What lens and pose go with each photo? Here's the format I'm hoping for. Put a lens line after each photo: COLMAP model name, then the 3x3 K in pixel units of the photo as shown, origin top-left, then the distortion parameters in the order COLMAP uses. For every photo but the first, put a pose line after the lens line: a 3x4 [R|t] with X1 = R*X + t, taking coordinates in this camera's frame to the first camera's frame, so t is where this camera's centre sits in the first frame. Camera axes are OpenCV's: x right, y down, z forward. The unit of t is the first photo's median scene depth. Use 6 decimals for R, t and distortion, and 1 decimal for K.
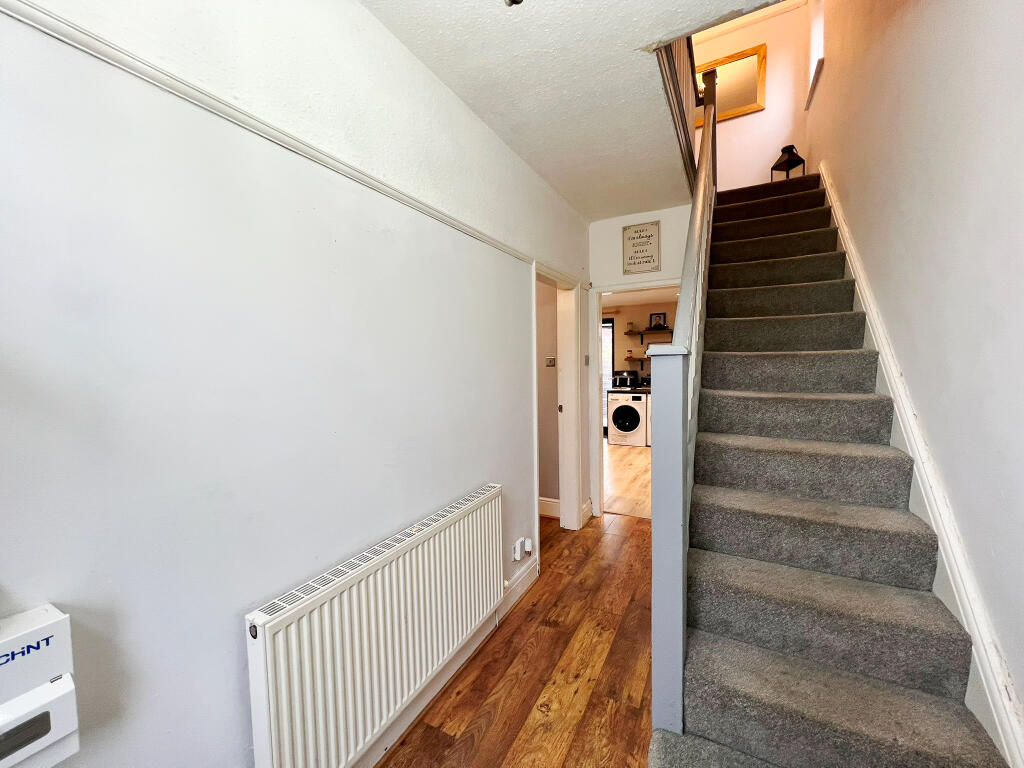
lens RADIAL K [[411.5, 0, 513.1], [0, 411.5, 386.0], [0, 0, 1]] dist [-0.002162, -0.000007]
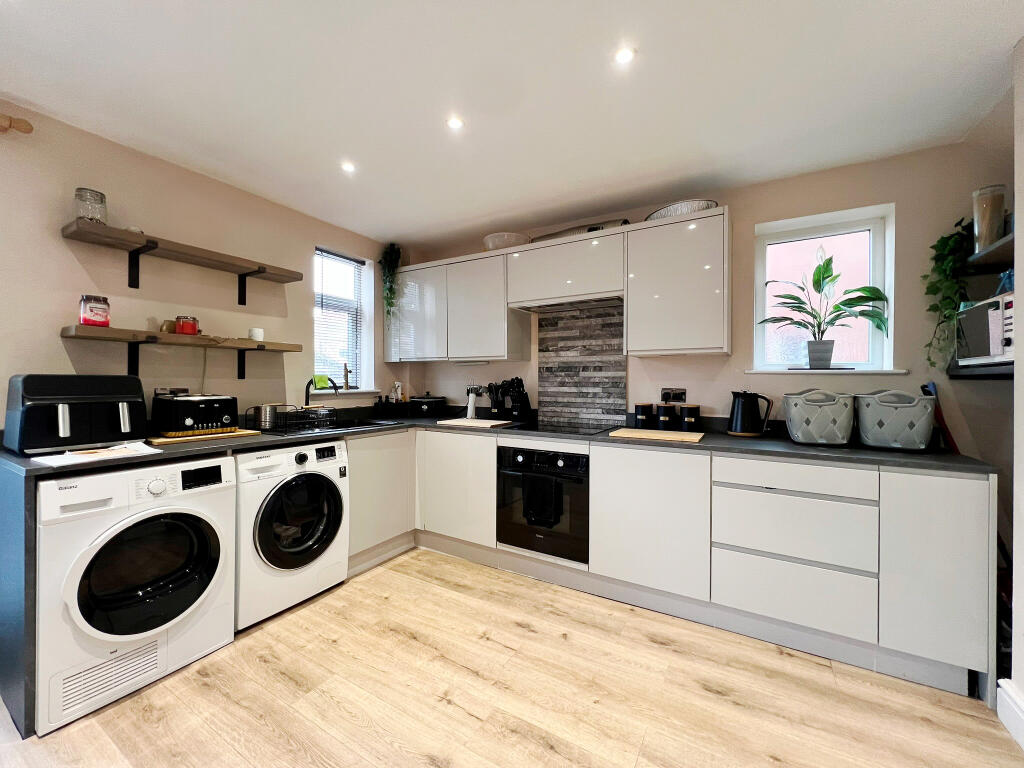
lens RADIAL K [[408.5, 0, 509.9], [0, 408.5, 385.8], [0, 0, 1]] dist [-0.002426, -0.000041]
pose [[0.037609, 0.017268, 0.999143, 0.038274], [0.060599, 0.997971, -0.019528, -0.010592], [-0.997453, 0.061282, 0.036486, 0.714578]]
